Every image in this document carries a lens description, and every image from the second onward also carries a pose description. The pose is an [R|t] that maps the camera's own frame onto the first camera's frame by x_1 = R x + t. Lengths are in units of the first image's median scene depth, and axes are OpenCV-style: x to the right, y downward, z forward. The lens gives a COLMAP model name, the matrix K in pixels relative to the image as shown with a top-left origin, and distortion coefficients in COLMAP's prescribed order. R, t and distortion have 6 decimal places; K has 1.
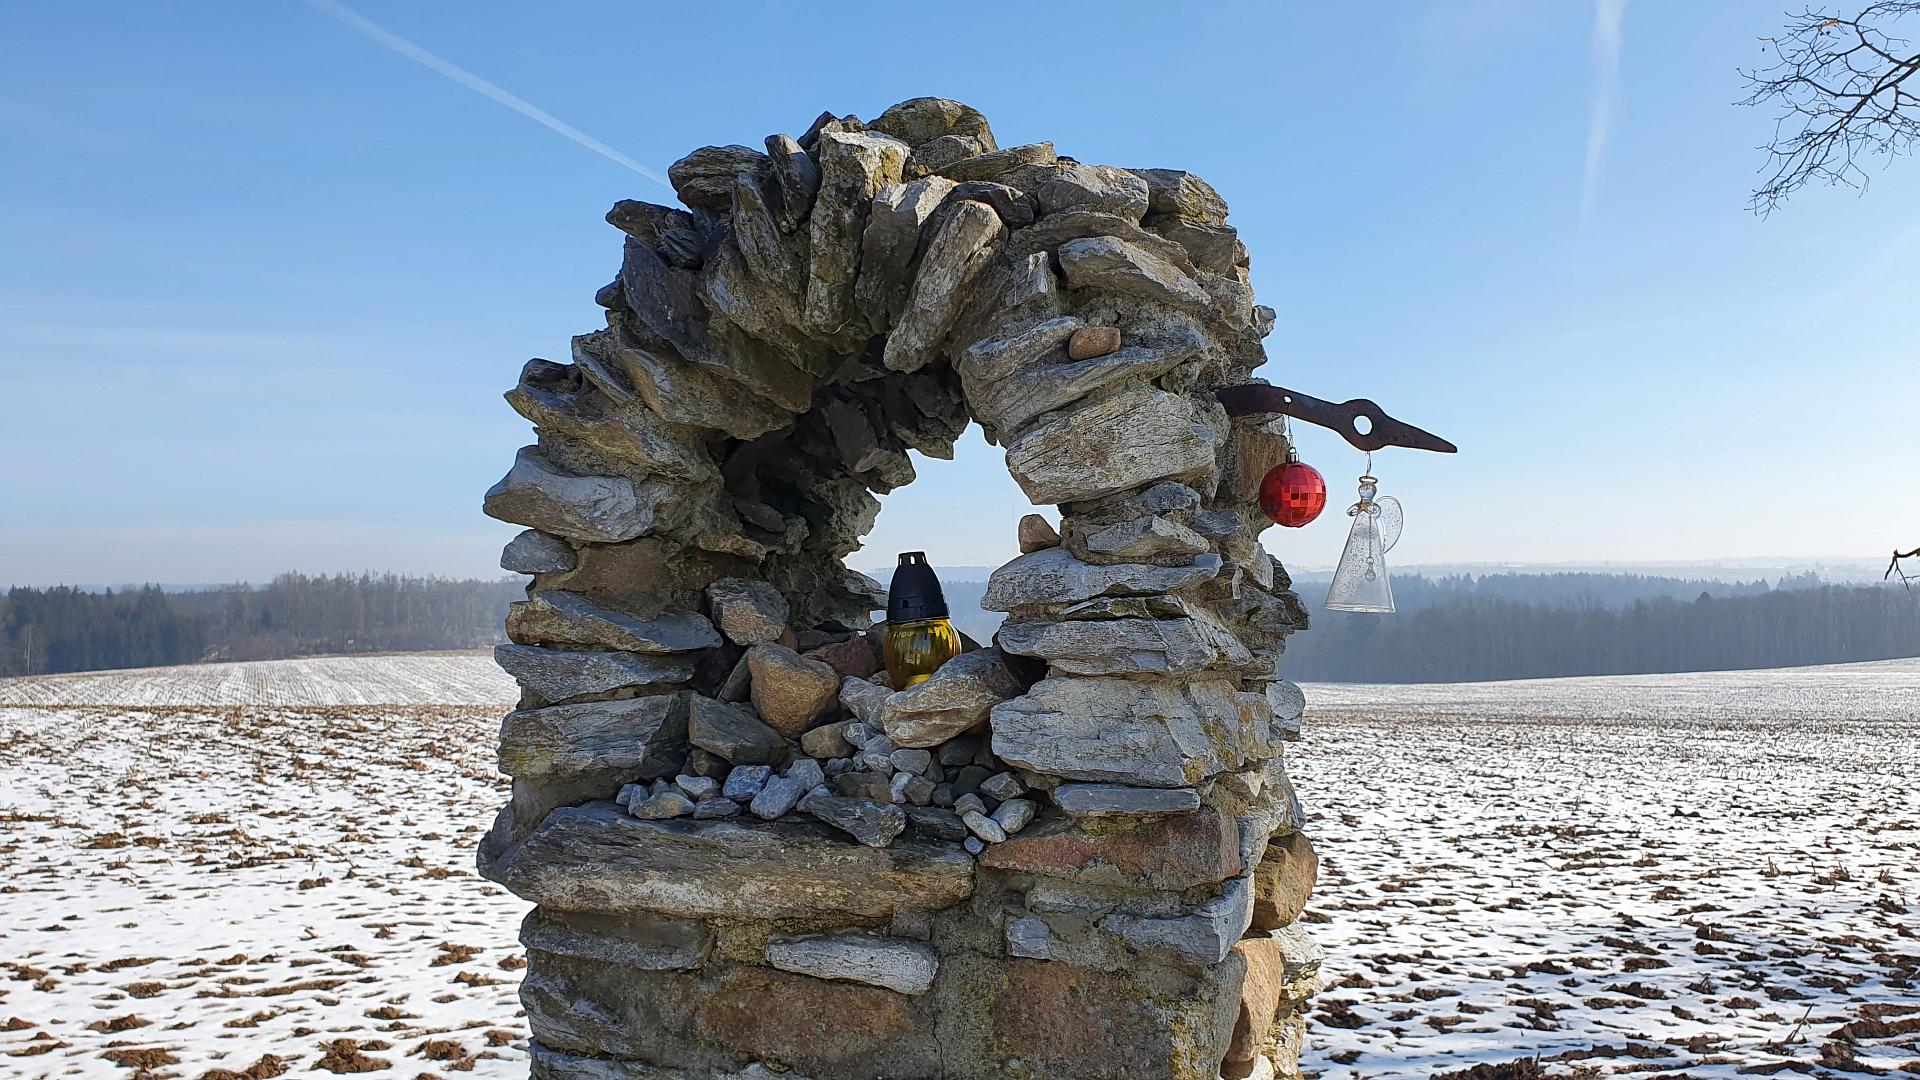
lens RADIAL K [[1473.3, 0, 930.4], [0, 1473.3, 563.1], [0, 0, 1]] dist [0.000639, 0.084074]
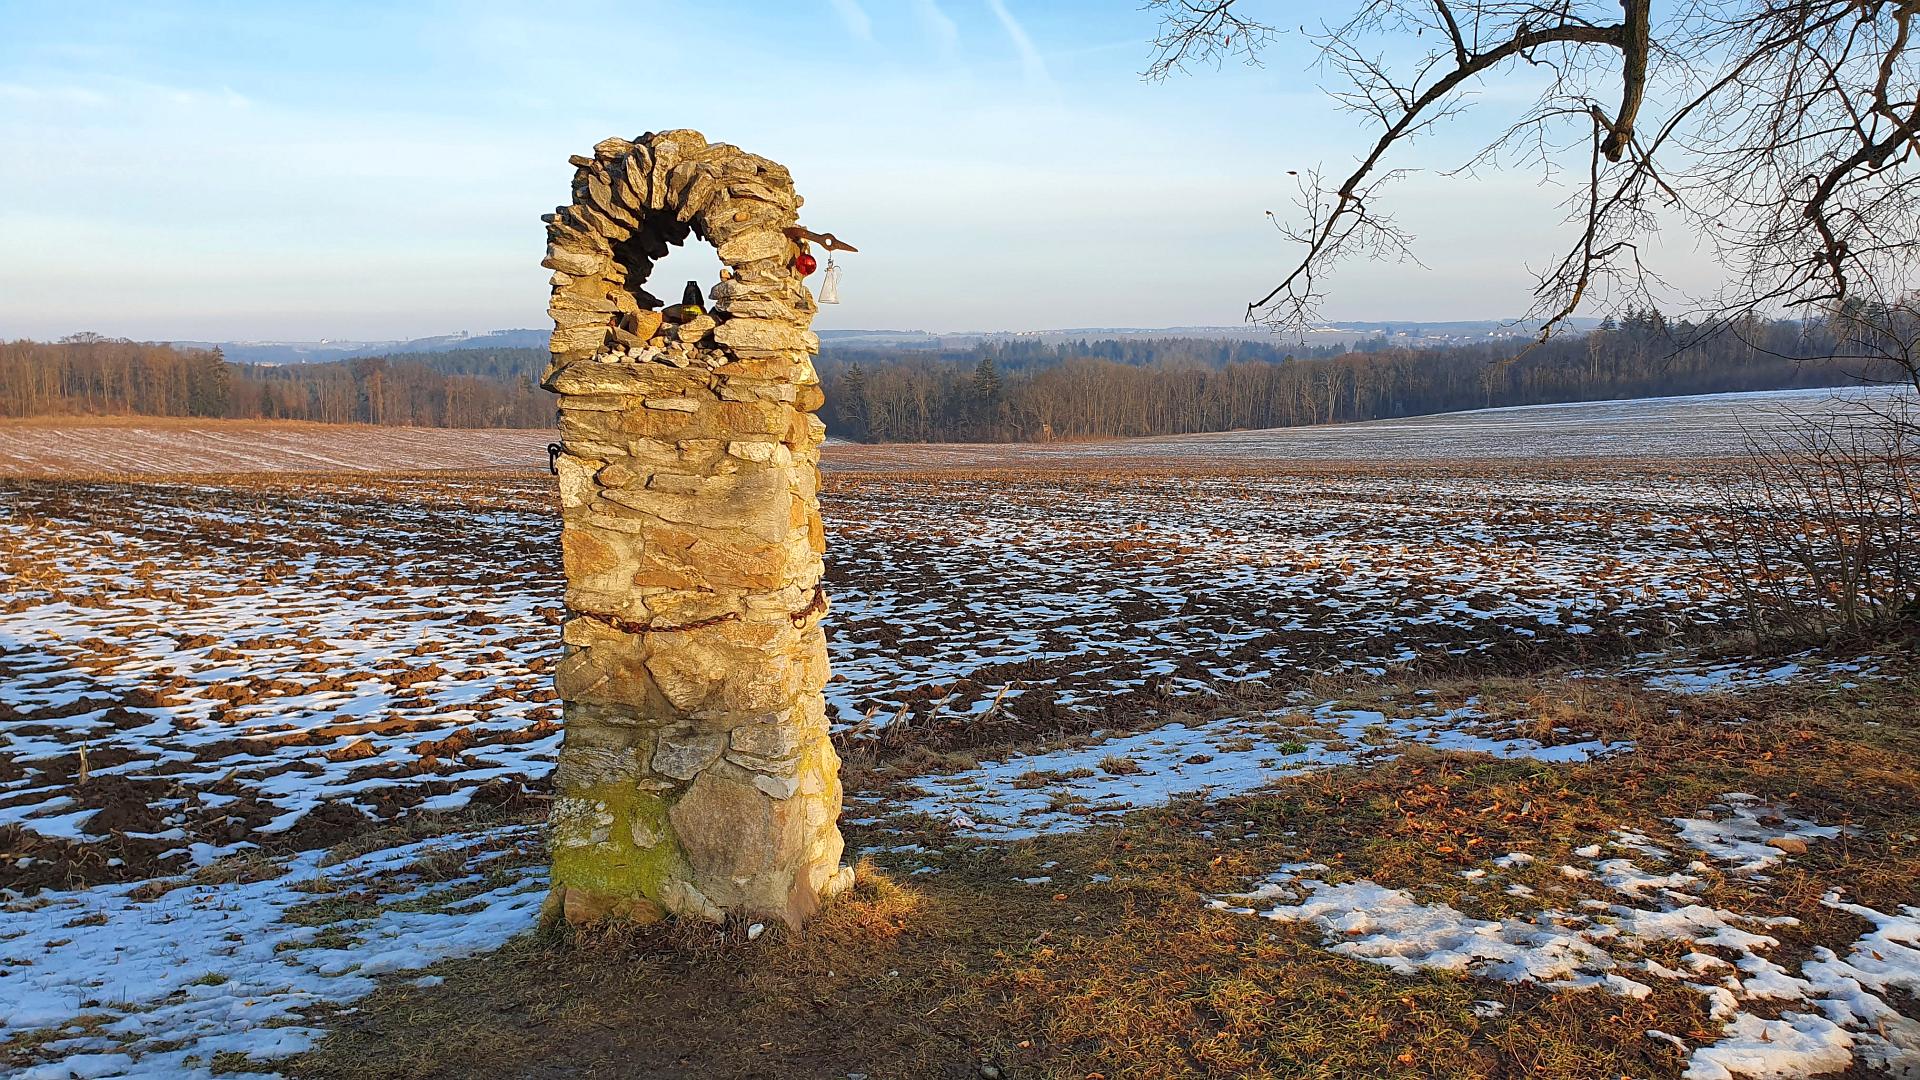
lens RADIAL K [[1494.3, 0, 967.6], [0, 1494.3, 548.2], [0, 0, 1]] dist [0.186982, -0.000122]
pose [[0.963920, -0.038160, 0.263442, -0.044752], [-0.000178, 0.989578, 0.143997, 0.013652], [-0.266192, -0.138848, 0.953867, -0.341294]]
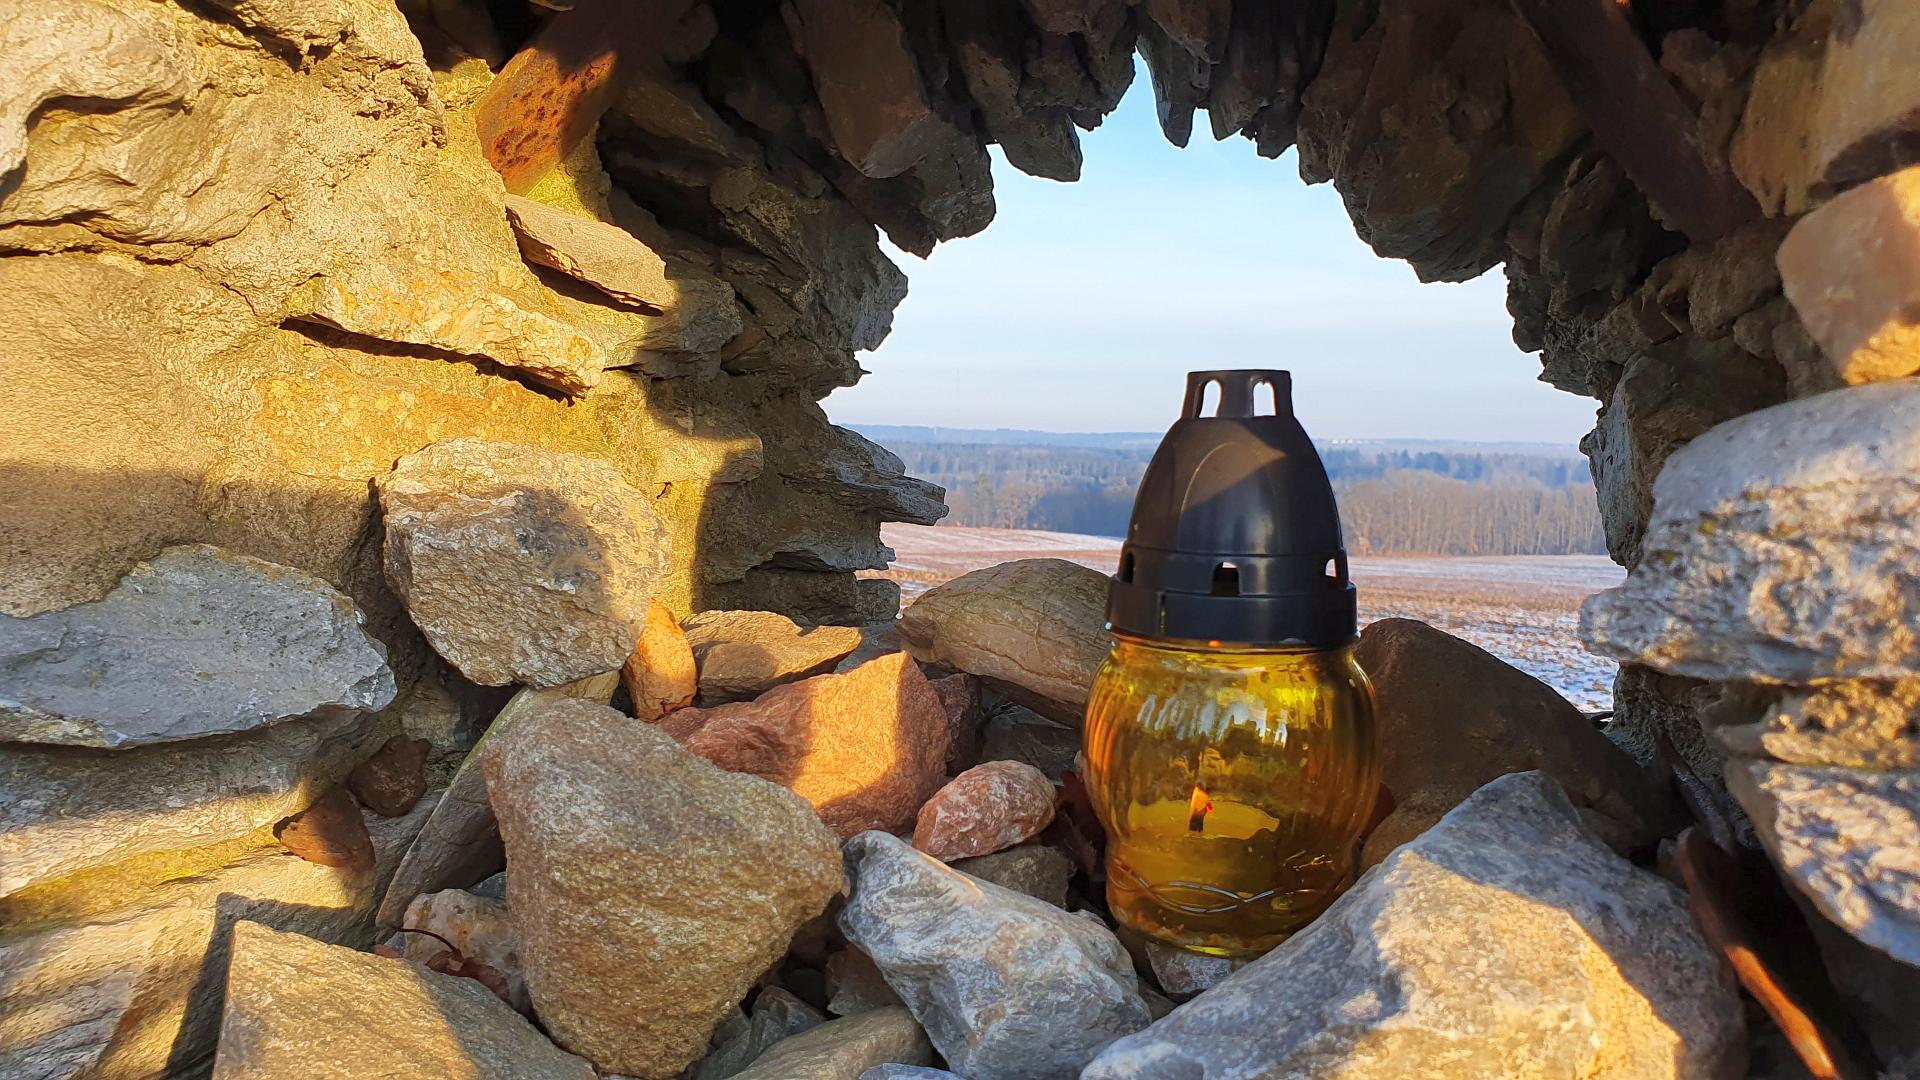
lens RADIAL K [[1476.0, 0, 962.6], [0, 1476.0, 643.8], [0, 0, 1]] dist [0.052106, -0.000484]
pose [[0.997504, 0.030149, 0.063848, -0.008872], [-0.039305, 0.988295, 0.147402, 0.000396], [-0.058656, -0.149543, 0.987014, 0.113374]]
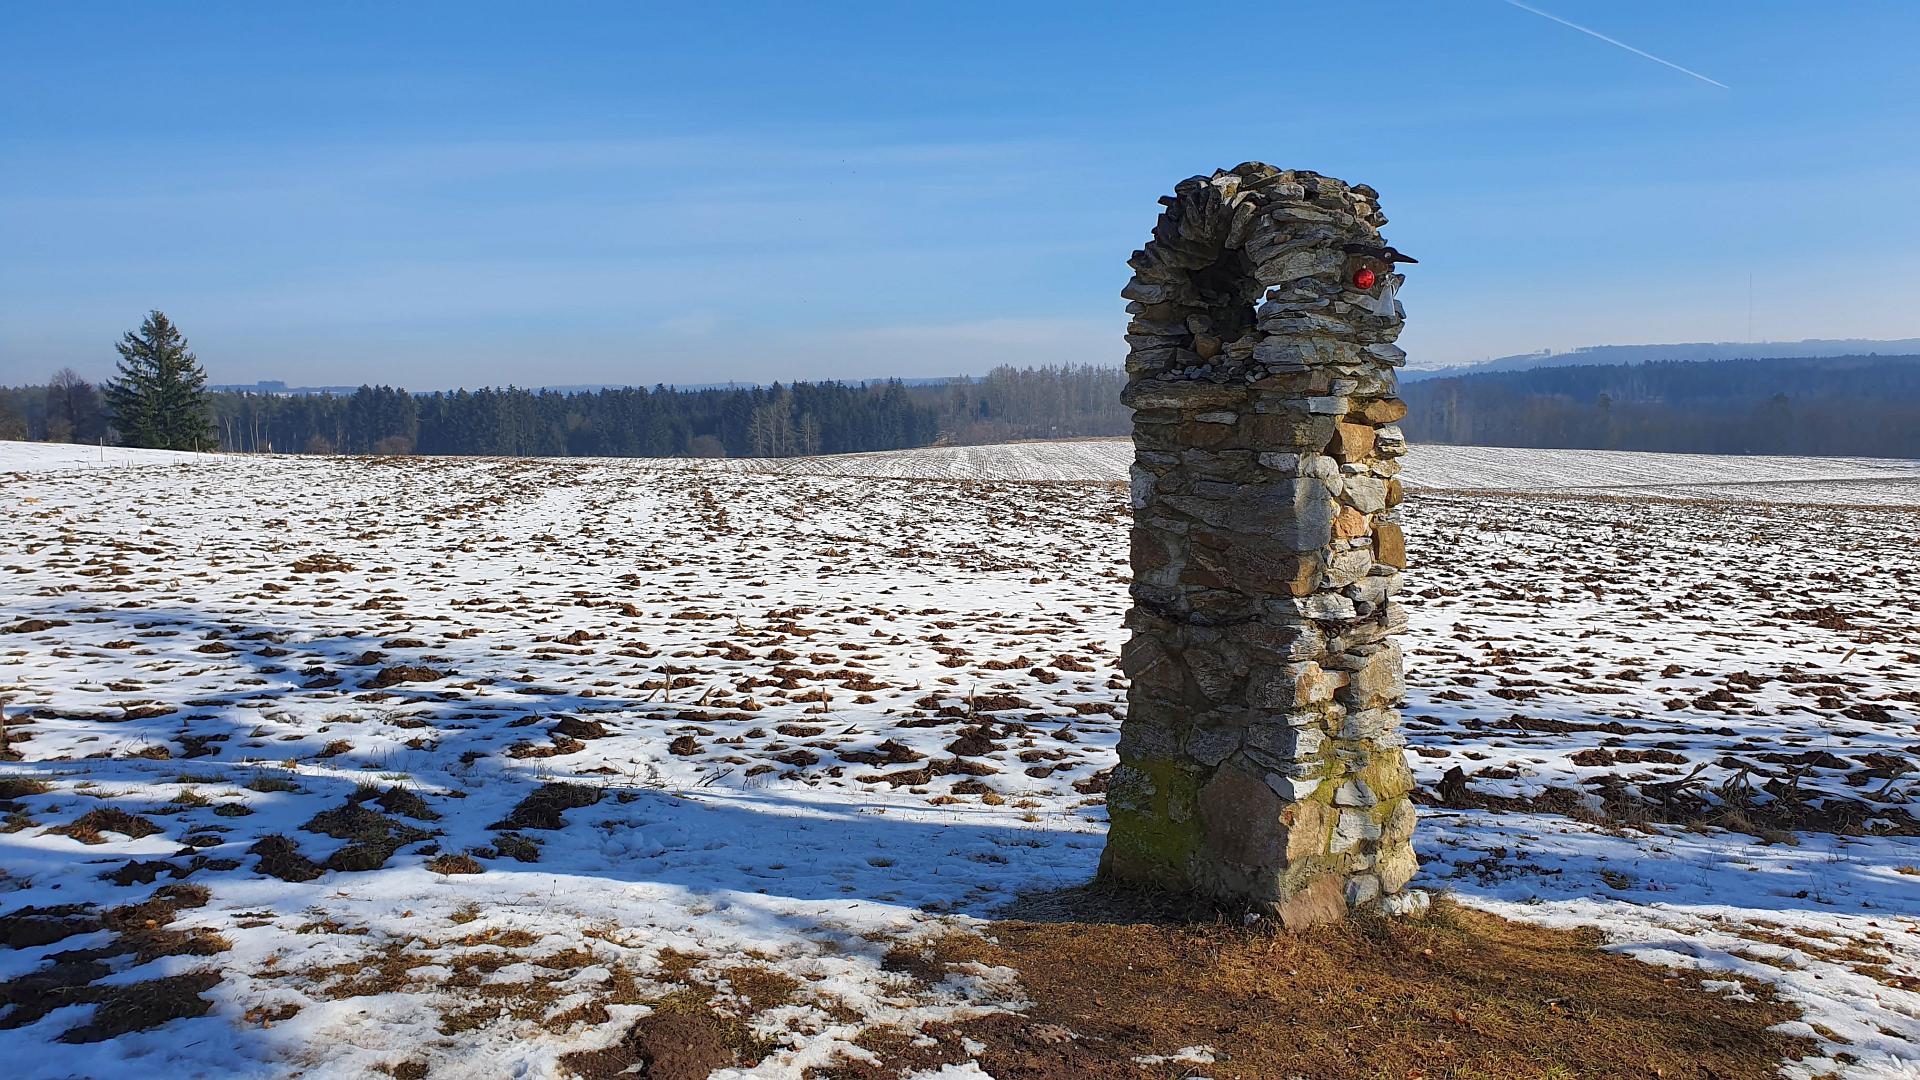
lens RADIAL K [[1494.3, 0, 967.6], [0, 1494.3, 548.2], [0, 0, 1]] dist [0.186982, -0.000122]
pose [[0.909022, 0.032433, -0.415484, 0.128717], [0.021386, 0.992023, 0.124229, 0.015812], [0.416199, -0.121812, 0.901077, -0.360503]]
